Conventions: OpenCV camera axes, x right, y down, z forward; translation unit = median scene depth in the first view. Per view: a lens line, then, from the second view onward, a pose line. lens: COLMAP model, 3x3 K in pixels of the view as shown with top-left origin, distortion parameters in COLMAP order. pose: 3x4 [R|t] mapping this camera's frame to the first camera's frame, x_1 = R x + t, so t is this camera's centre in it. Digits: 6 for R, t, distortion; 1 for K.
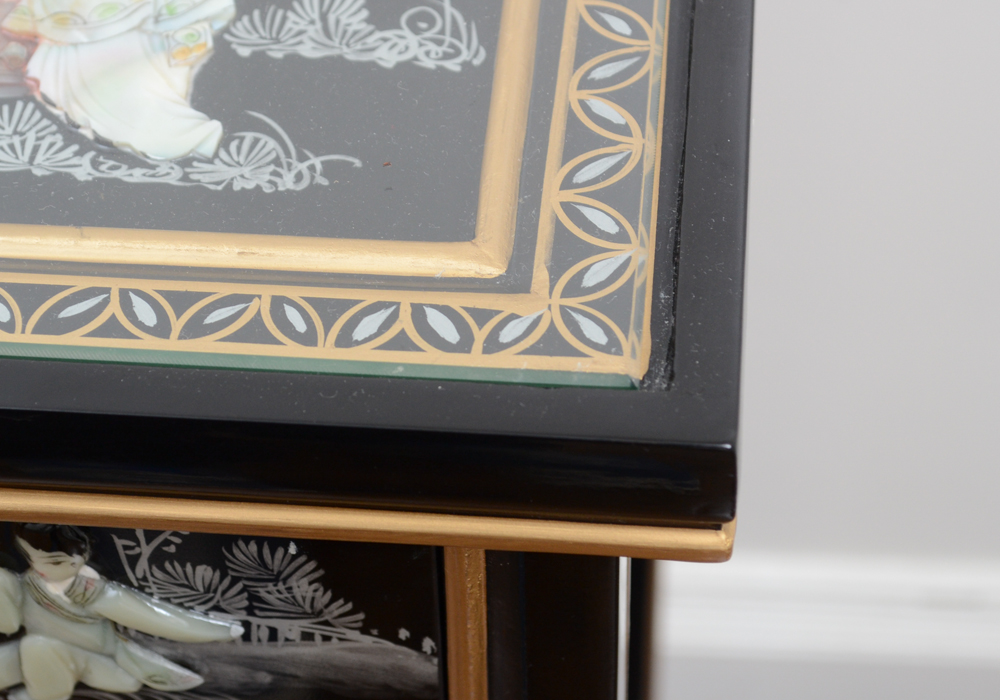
lens RADIAL K [[2877.8, 0, 504.7], [0, 2877.8, 345.3], [0, 0, 1]] dist [0.065430, 0.000000]
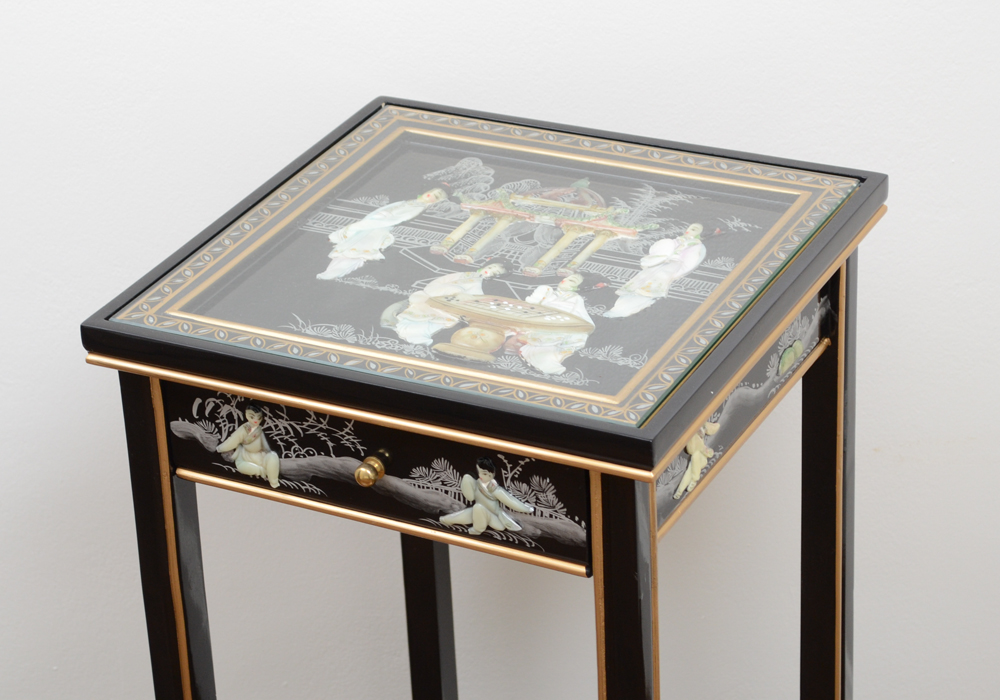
lens RADIAL K [[2877.8, 0, 503.1], [0, 2877.8, 352.9], [0, 0, 1]] dist [0.065430, 0.000000]
pose [[0.926557, 0.162604, -0.339195, 1.002217], [-0.263297, 0.924358, -0.276112, 0.879969], [0.268640, 0.345142, 0.899283, -2.129570]]
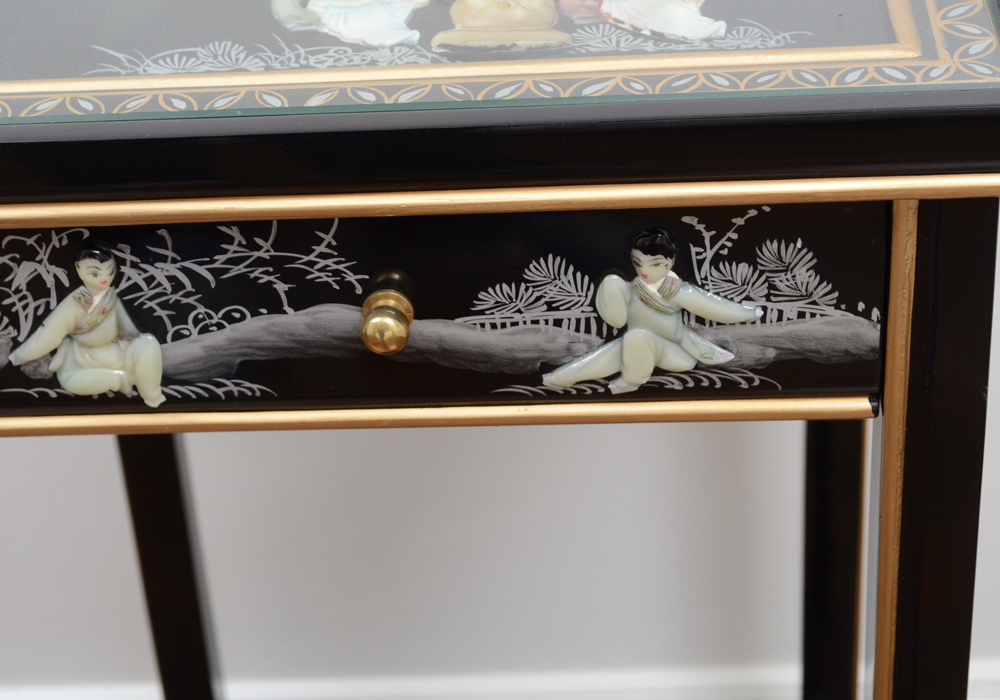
lens RADIAL K [[2425.2, 0, 499.1], [0, 2425.2, 353.9], [0, 0, 1]] dist [-0.084846, 0.000000]
pose [[0.997919, -0.060969, 0.020981, -0.275609], [0.064187, 0.970257, -0.233411, 0.441430], [-0.006126, 0.234272, 0.972152, -0.344085]]
